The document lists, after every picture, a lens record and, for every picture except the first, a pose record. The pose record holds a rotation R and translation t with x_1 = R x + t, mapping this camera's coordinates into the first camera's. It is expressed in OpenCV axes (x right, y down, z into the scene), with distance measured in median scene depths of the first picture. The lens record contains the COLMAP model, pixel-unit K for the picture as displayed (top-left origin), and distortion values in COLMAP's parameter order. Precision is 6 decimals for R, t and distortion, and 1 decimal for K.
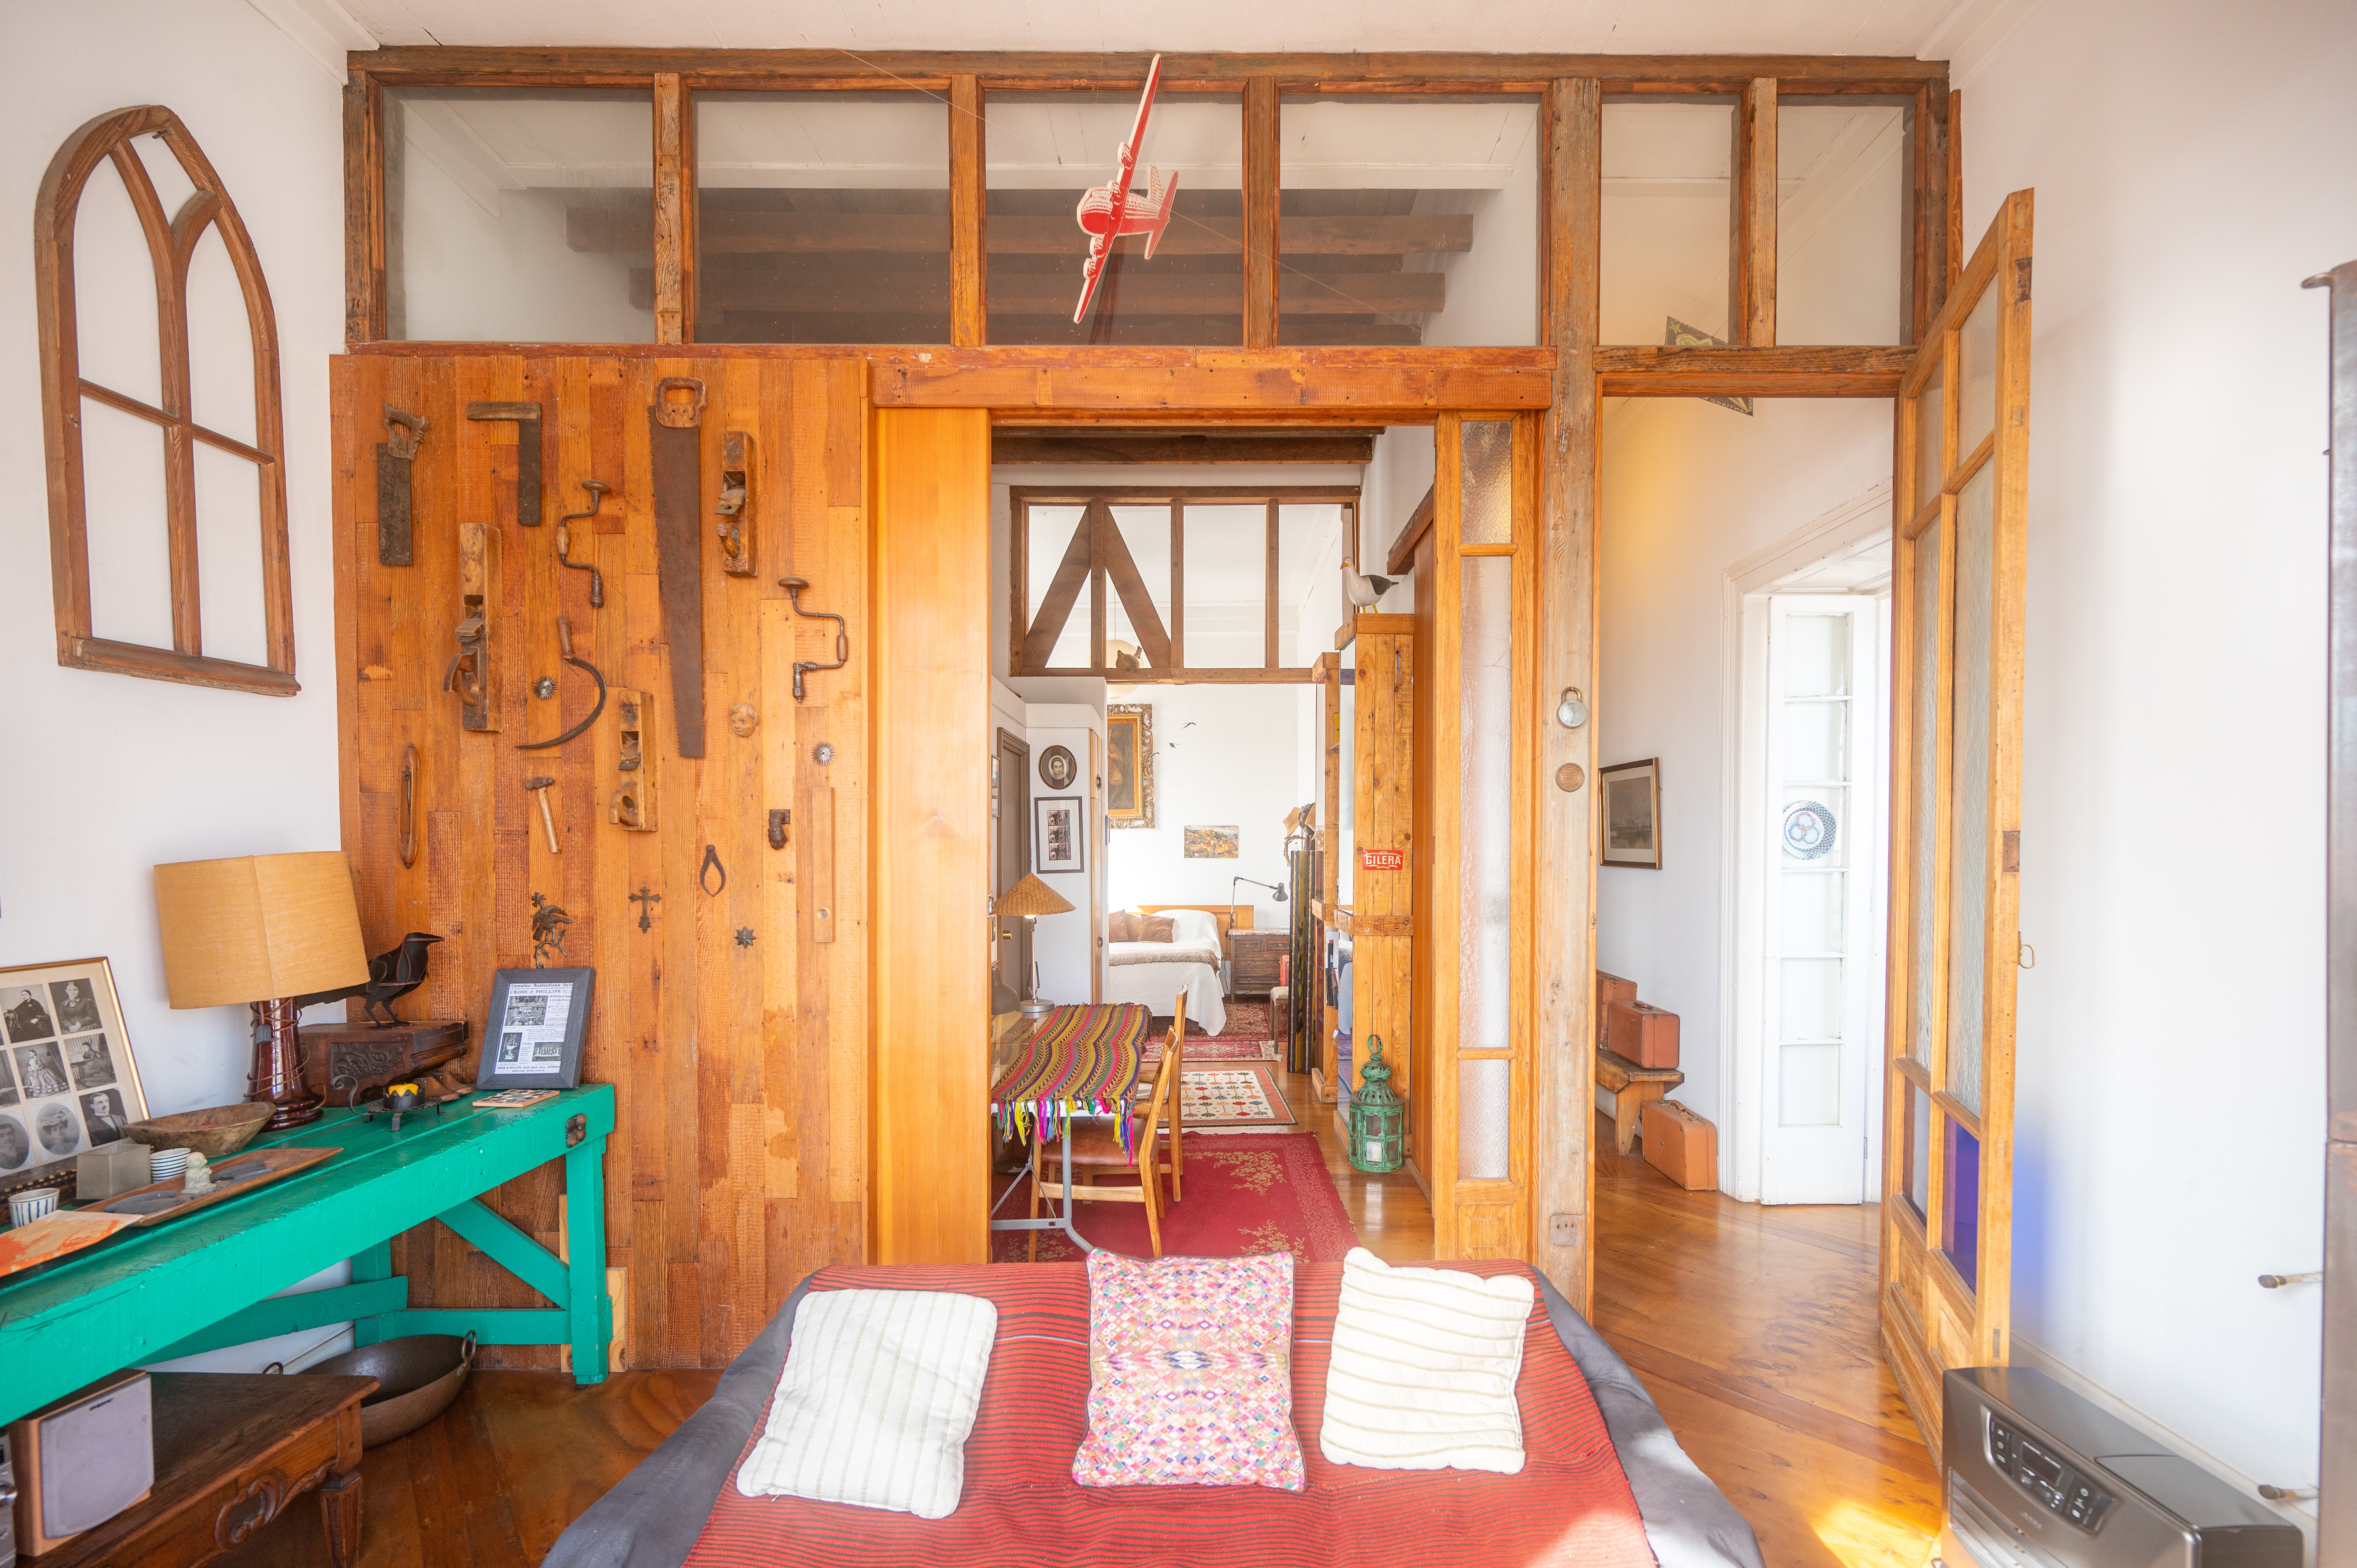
lens RADIAL K [[957.4, 0, 1226.7], [0, 957.4, 865.0], [0, 0, 1]] dist [-0.003059, 0.000267]
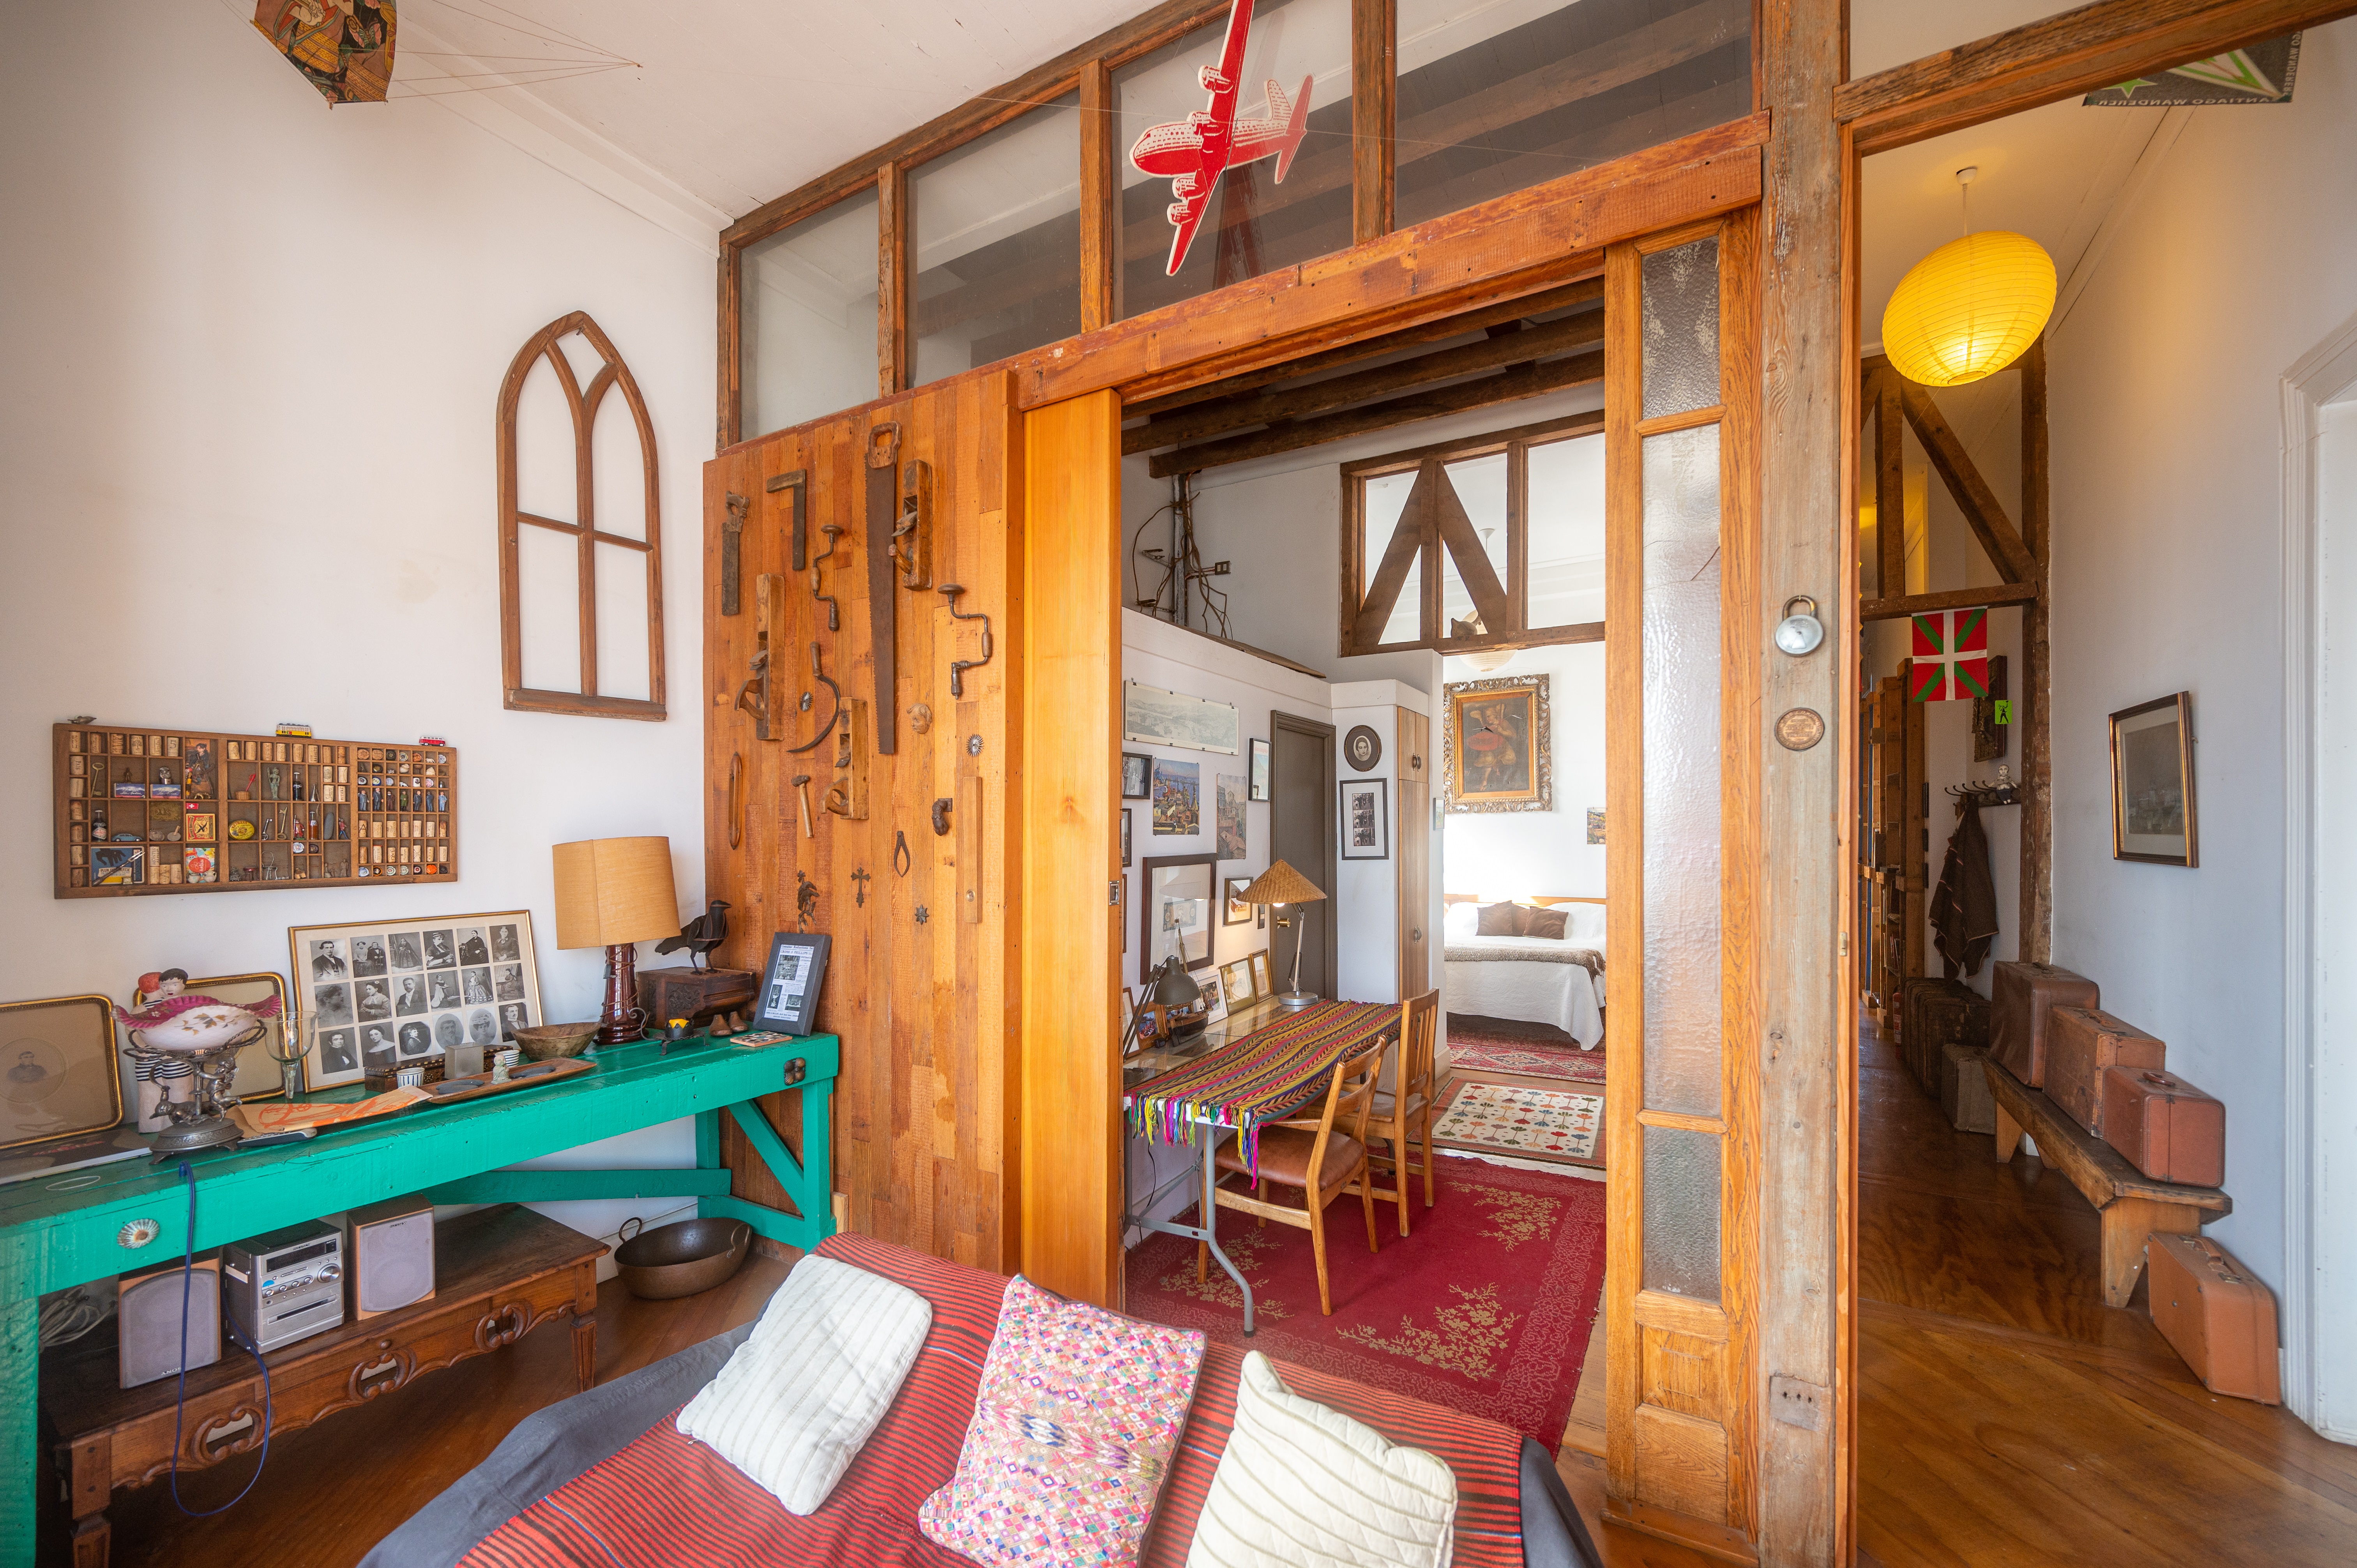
lens RADIAL K [[957.4, 0, 1221.0], [0, 957.4, 832.2], [0, 0, 1]] dist [-0.003059, 0.000267]
pose [[0.865714, -0.000650, -0.500538, 0.343882], [-0.008610, 0.999832, -0.016189, -0.004649], [0.500464, 0.018325, 0.865563, 0.213217]]
